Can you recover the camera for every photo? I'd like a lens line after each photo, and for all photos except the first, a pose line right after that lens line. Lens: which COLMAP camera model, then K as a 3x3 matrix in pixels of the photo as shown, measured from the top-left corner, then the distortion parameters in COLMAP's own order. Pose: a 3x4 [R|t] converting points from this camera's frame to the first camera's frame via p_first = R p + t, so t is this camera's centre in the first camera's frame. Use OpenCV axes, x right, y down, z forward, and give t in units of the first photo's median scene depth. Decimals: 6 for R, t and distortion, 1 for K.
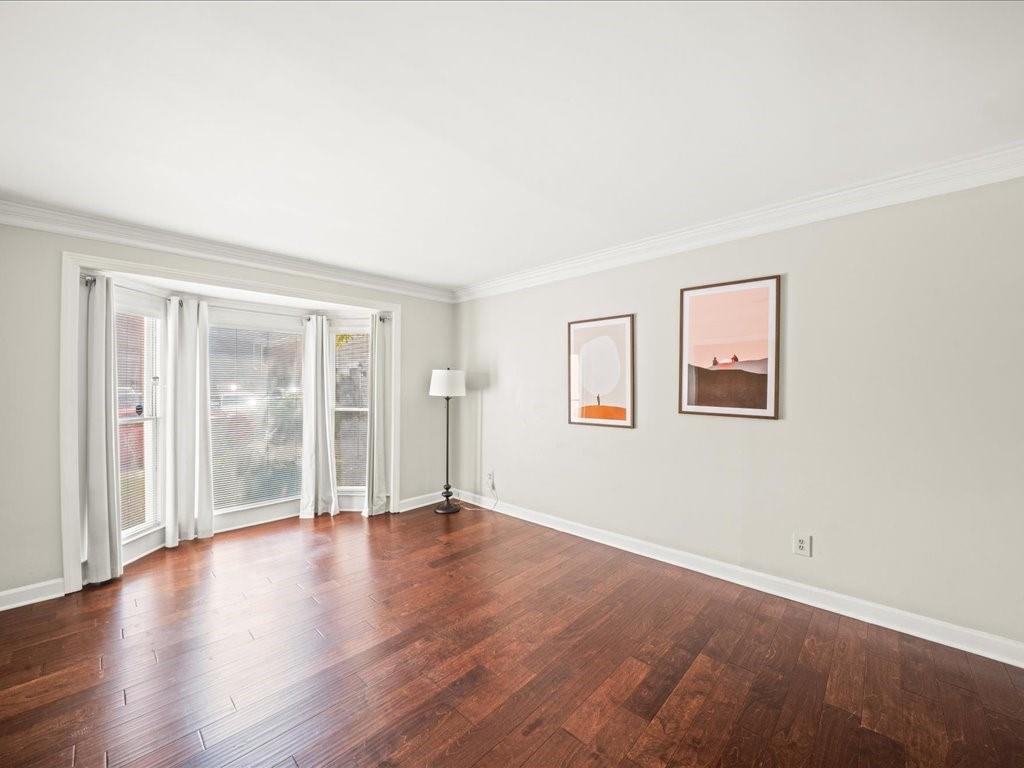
lens RADIAL K [[425.1, 0, 515.4], [0, 425.1, 386.5], [0, 0, 1]] dist [-0.023676, 0.000406]
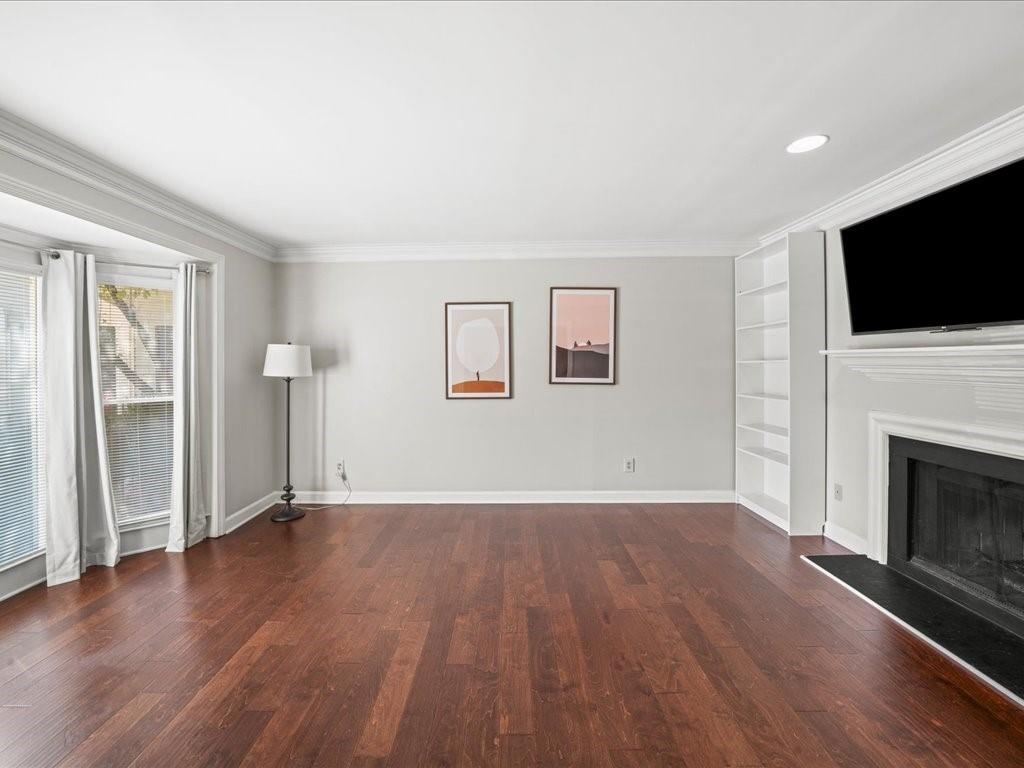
lens RADIAL K [[438.9, 0, 533.9], [0, 438.9, 367.1], [0, 0, 1]] dist [-0.015465, -0.000047]
pose [[0.699456, -0.011131, 0.714589, -0.502139], [0.007461, 0.999938, 0.008273, 0.000746], [-0.714637, -0.000455, 0.699495, 0.087992]]
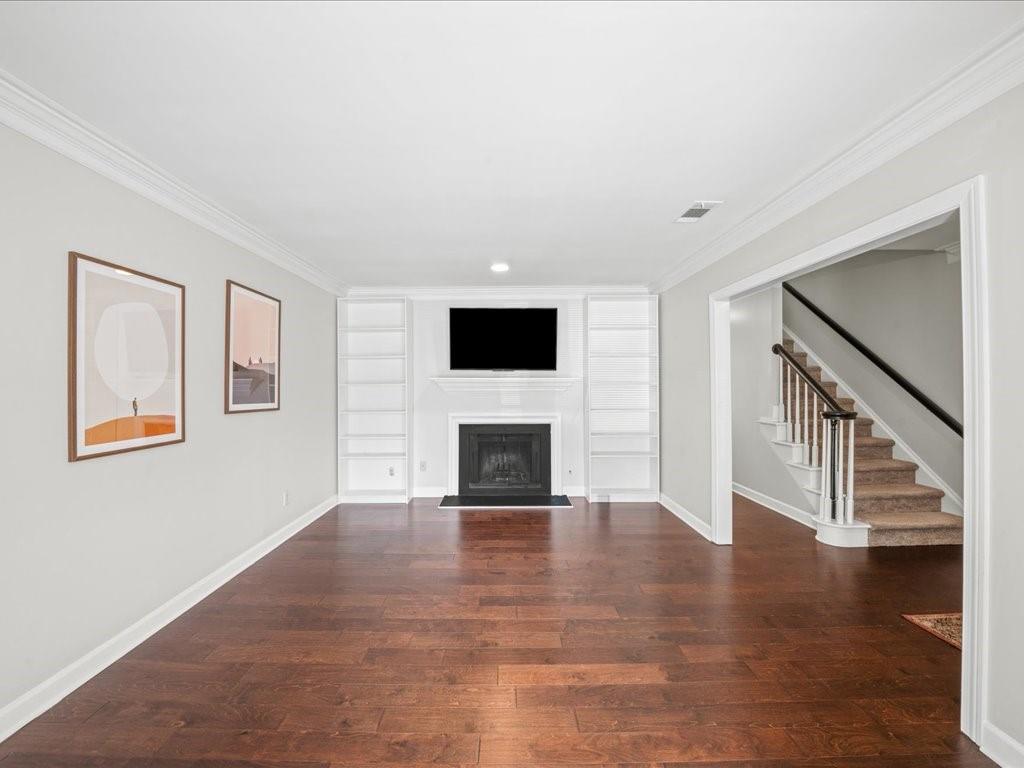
lens RADIAL K [[373.5, 0, 511.2], [0, 373.5, 383.4], [0, 0, 1]] dist [-0.013952, 0.000017]
pose [[-0.695192, 0.005871, 0.718800, -0.524050], [0.004612, 0.999982, -0.003706, 0.002458], [-0.718810, 0.000739, -0.695207, 0.940474]]
